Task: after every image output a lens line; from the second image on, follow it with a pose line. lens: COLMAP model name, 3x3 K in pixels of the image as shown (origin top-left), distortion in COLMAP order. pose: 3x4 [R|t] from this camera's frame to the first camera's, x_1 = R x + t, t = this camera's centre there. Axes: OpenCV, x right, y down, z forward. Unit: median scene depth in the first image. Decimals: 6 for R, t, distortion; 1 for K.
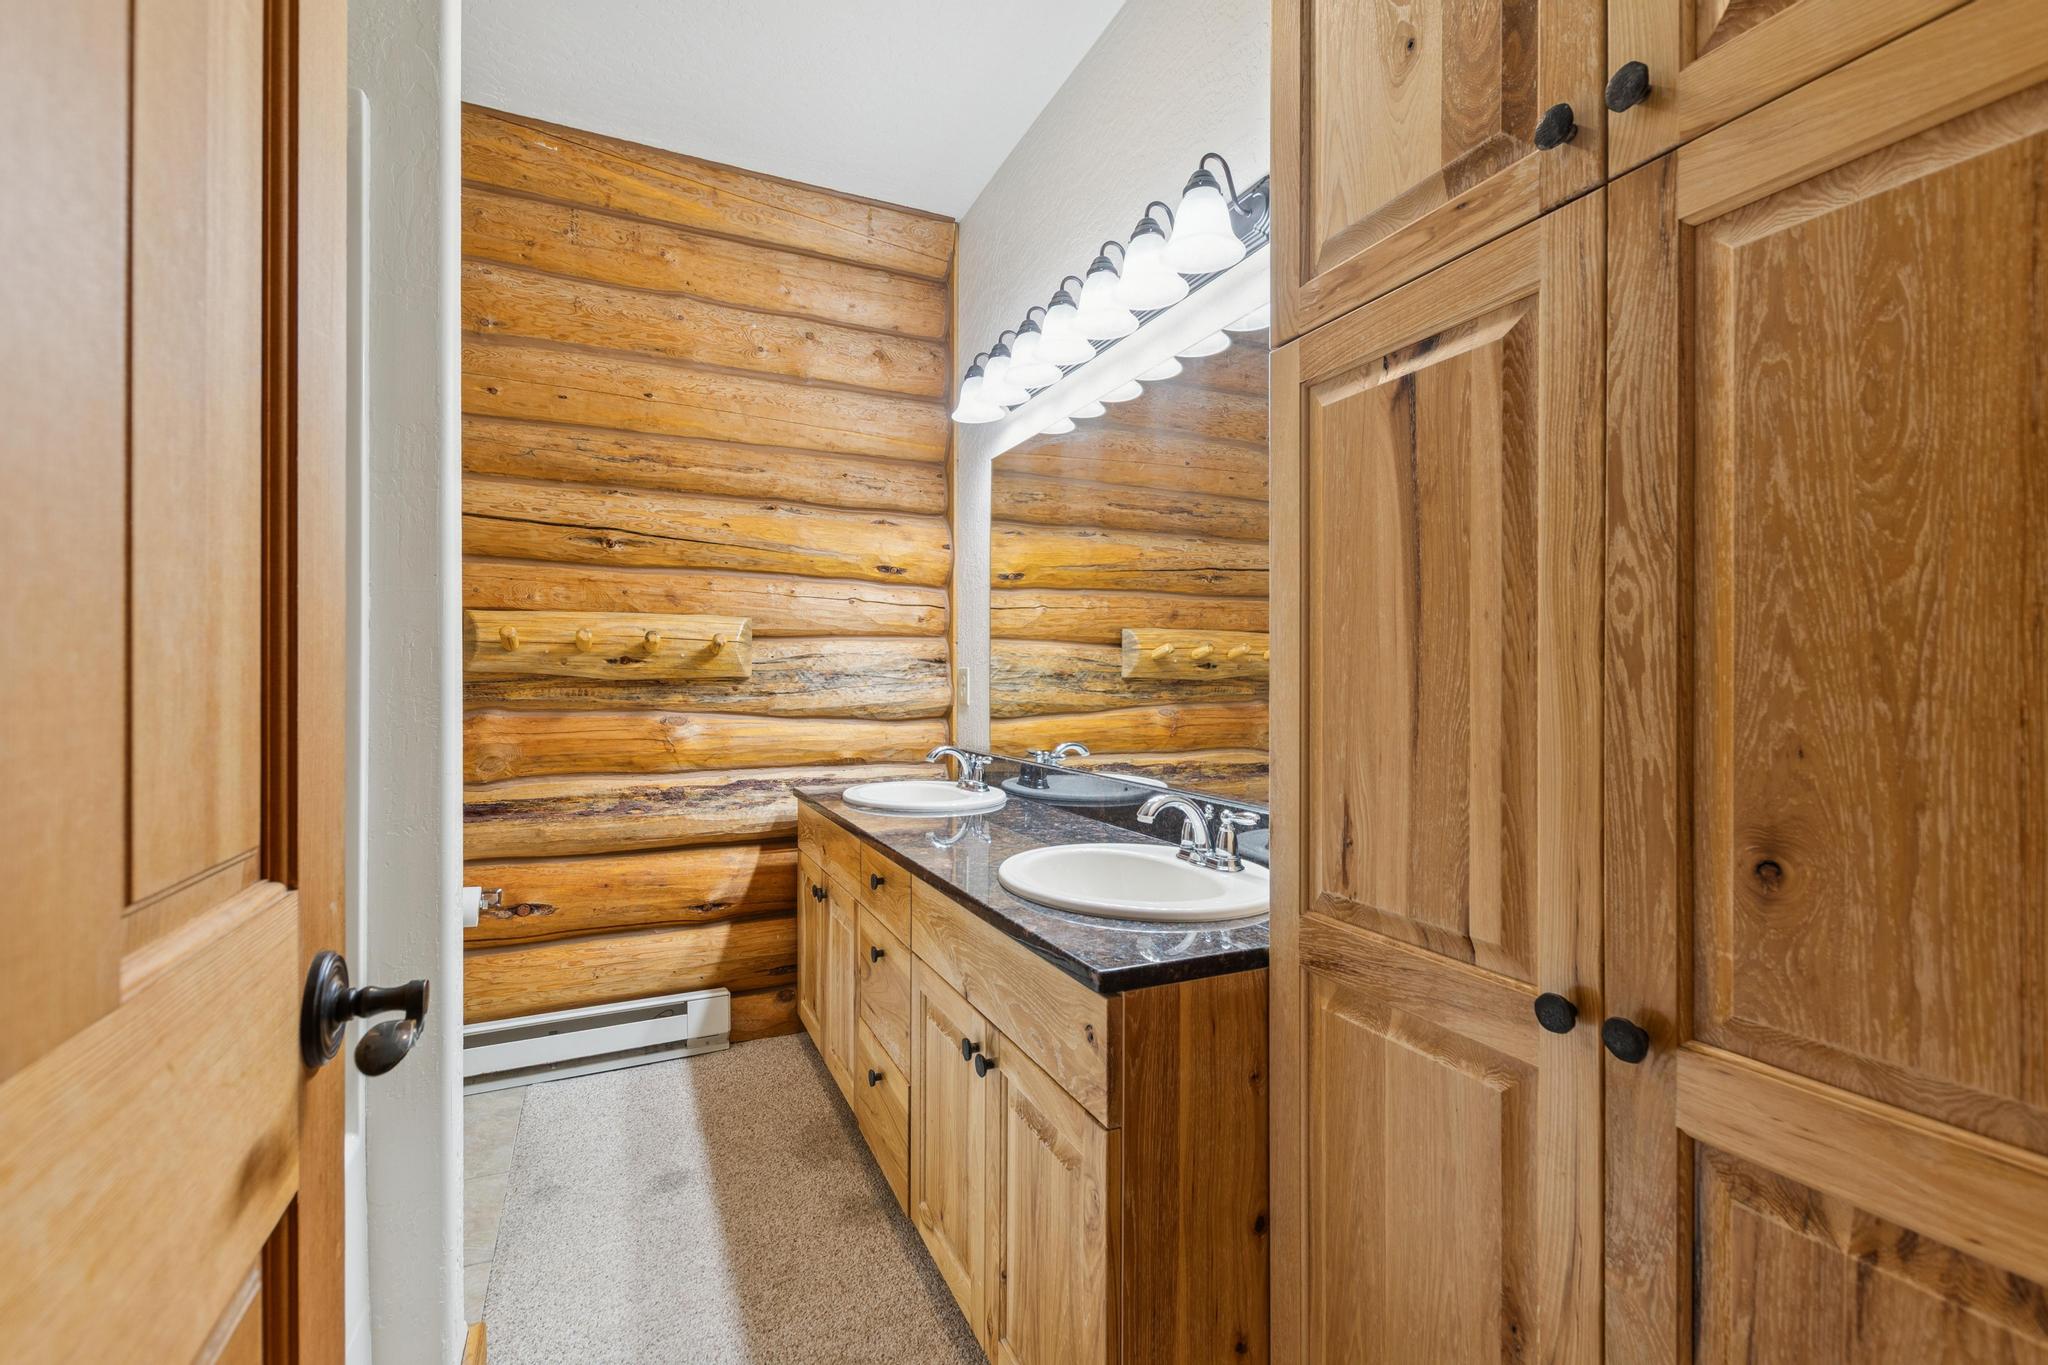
lens RADIAL K [[878.8, 0, 1025.4], [0, 878.8, 681.6], [0, 0, 1]] dist [0.006558, 0.000386]
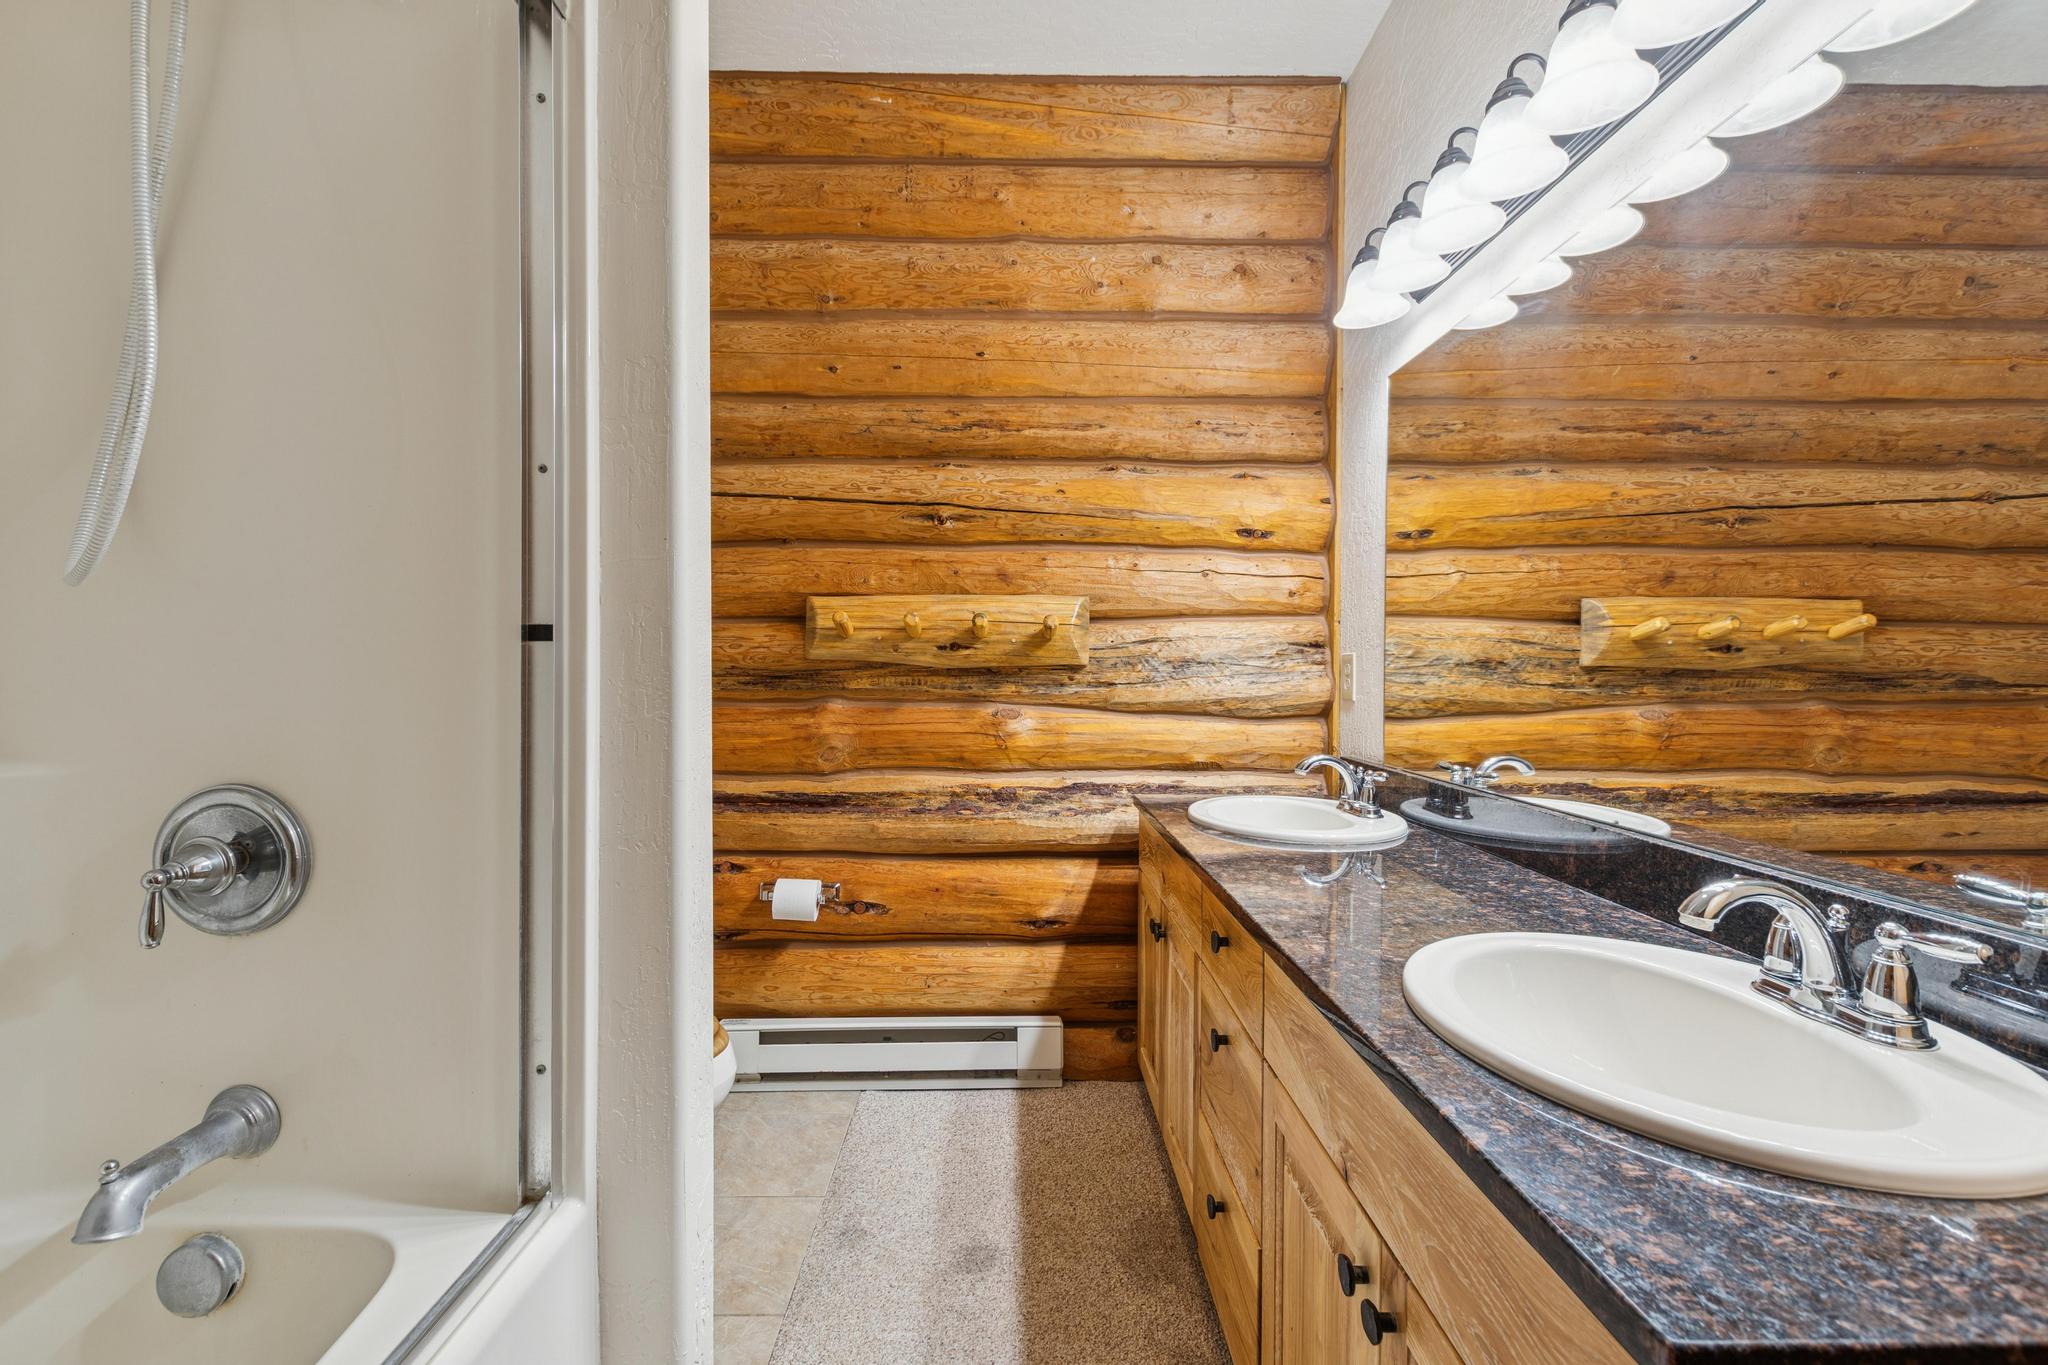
lens RADIAL K [[878.8, 0, 1025.4], [0, 878.8, 681.6], [0, 0, 1]] dist [0.006558, 0.000386]
pose [[0.911471, 0.007107, -0.411304, -0.010769], [-0.002474, 0.999927, 0.011794, 0.001058], [0.411358, -0.009733, 0.911422, 0.183657]]
